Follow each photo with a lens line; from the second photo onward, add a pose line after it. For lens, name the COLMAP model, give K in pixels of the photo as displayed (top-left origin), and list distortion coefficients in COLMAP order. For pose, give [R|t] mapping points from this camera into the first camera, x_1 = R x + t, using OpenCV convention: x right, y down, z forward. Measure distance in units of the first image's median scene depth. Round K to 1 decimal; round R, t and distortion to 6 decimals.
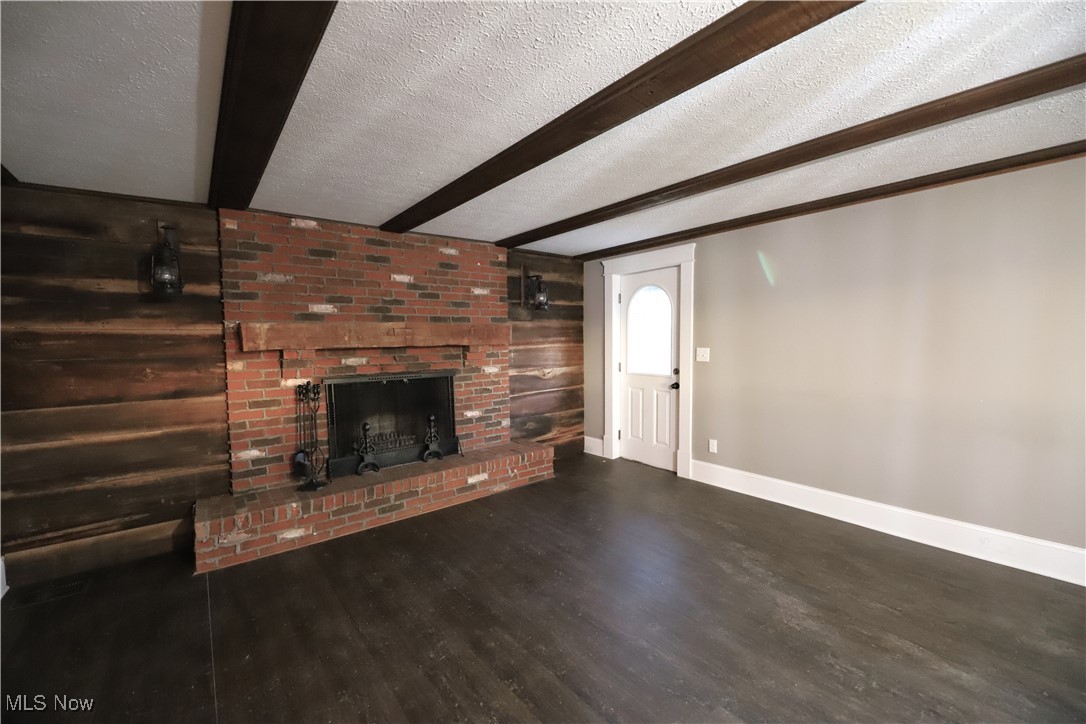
lens RADIAL K [[434.2, 0, 538.5], [0, 434.2, 363.4], [0, 0, 1]] dist [0.000548, -0.004009]
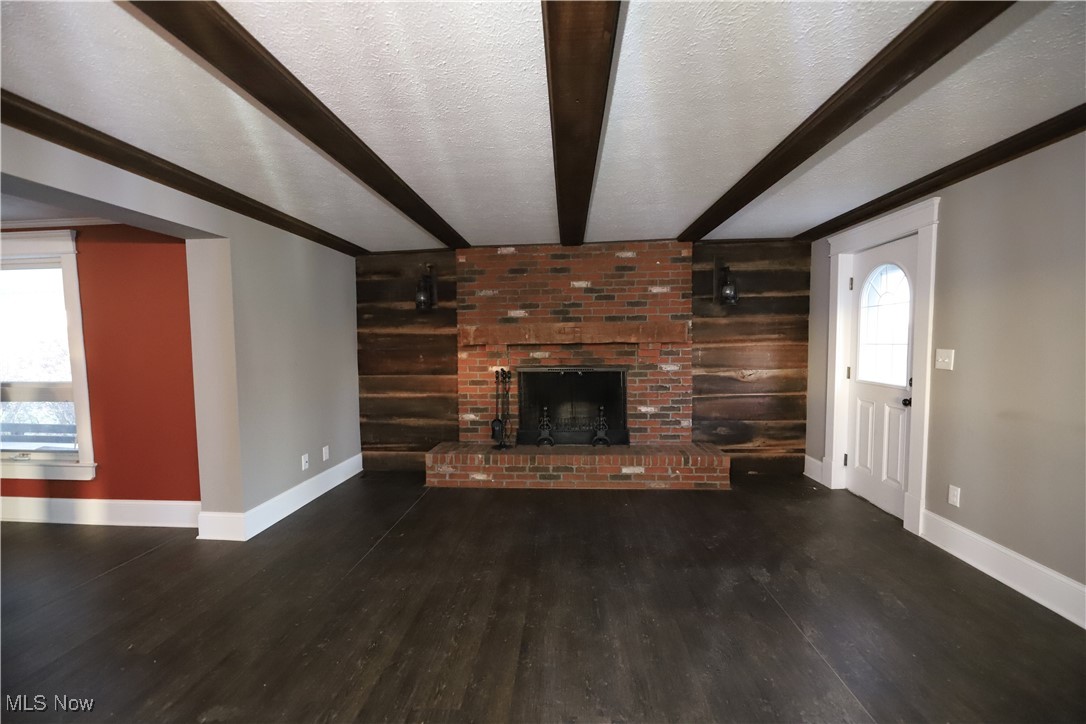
lens RADIAL K [[434.2, 0, 538.5], [0, 434.2, 363.4], [0, 0, 1]] dist [0.000548, -0.004009]
pose [[0.736746, 0.039855, -0.674994, 0.368706], [-0.036256, 0.999154, 0.019423, -0.003673], [0.675197, 0.010163, 0.737568, 0.069669]]
